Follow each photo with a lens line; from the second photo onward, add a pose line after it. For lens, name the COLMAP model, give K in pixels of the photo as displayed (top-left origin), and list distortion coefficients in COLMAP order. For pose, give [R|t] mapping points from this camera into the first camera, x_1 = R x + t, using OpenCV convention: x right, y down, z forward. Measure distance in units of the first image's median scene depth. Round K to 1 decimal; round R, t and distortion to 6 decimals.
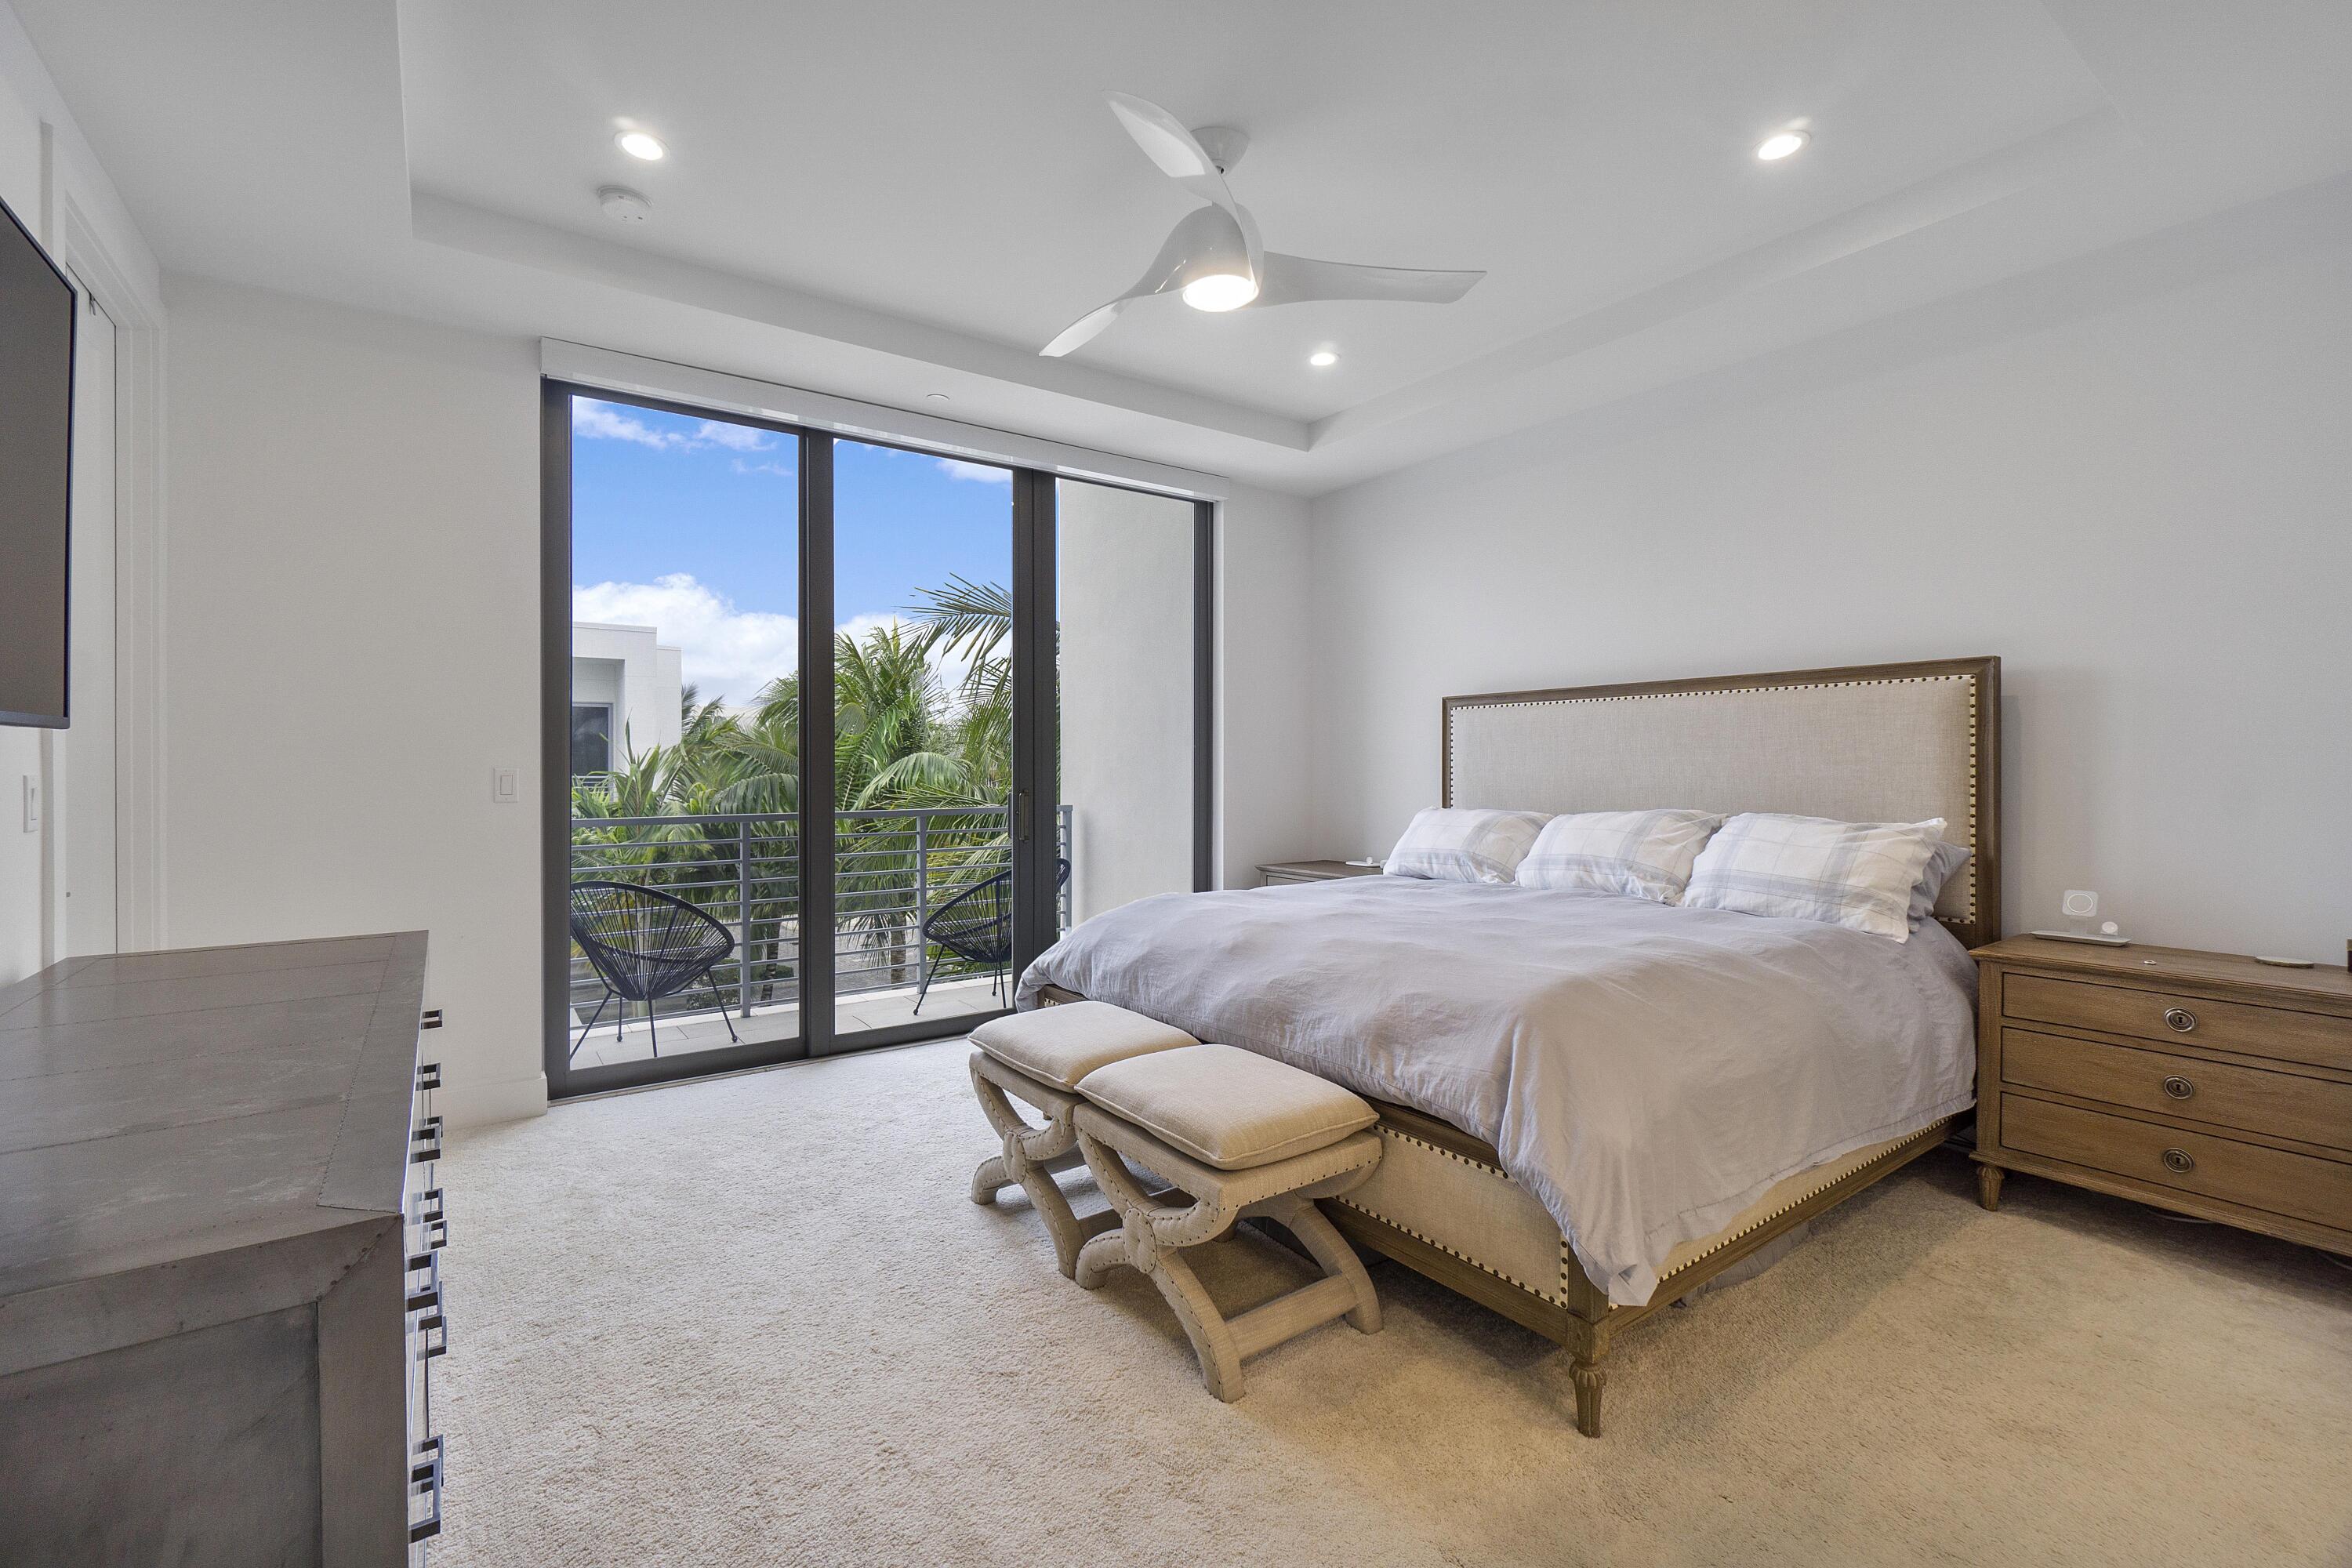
lens RADIAL K [[1011.5, 0, 1168.1], [0, 1011.5, 775.1], [0, 0, 1]] dist [-0.000527, -0.000023]
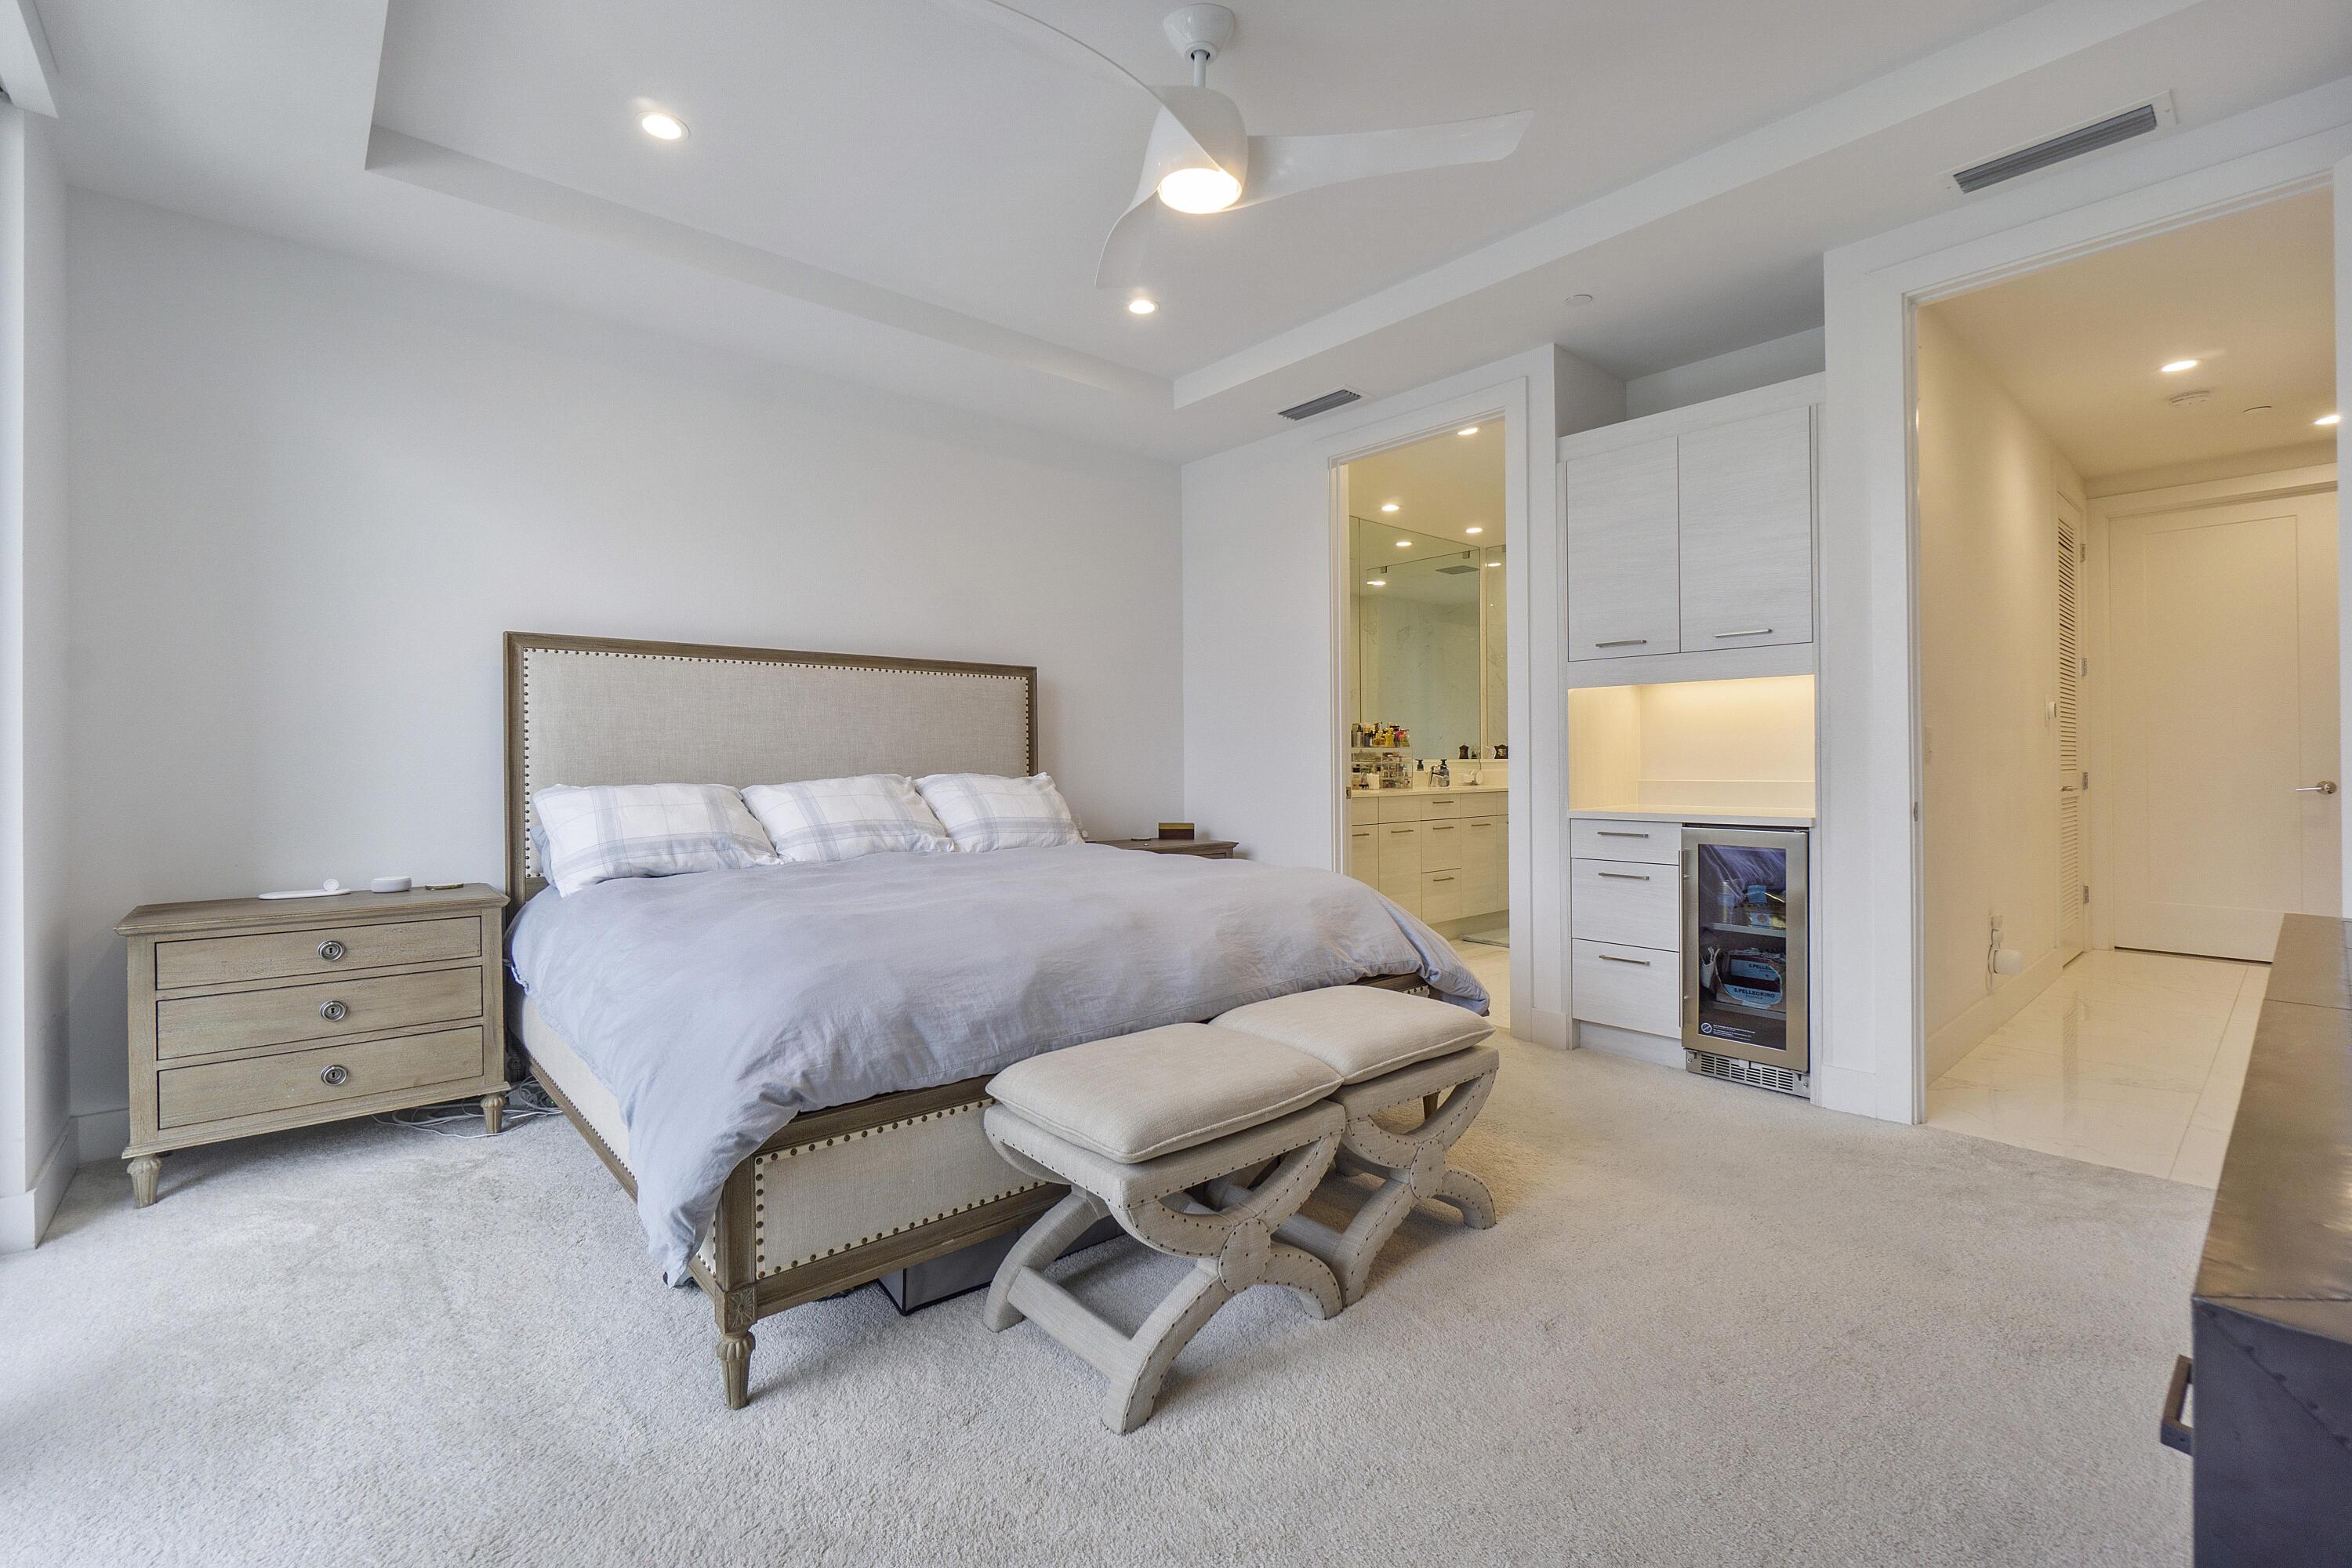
lens RADIAL K [[1011.5, 0, 1167.5], [0, 1011.5, 770.5], [0, 0, 1]] dist [-0.000527, -0.000023]
pose [[-0.100778, -0.011900, 0.994838, -0.586128], [0.005941, 0.999903, 0.012563, 0.017093], [-0.994891, 0.007176, -0.100698, 0.751940]]
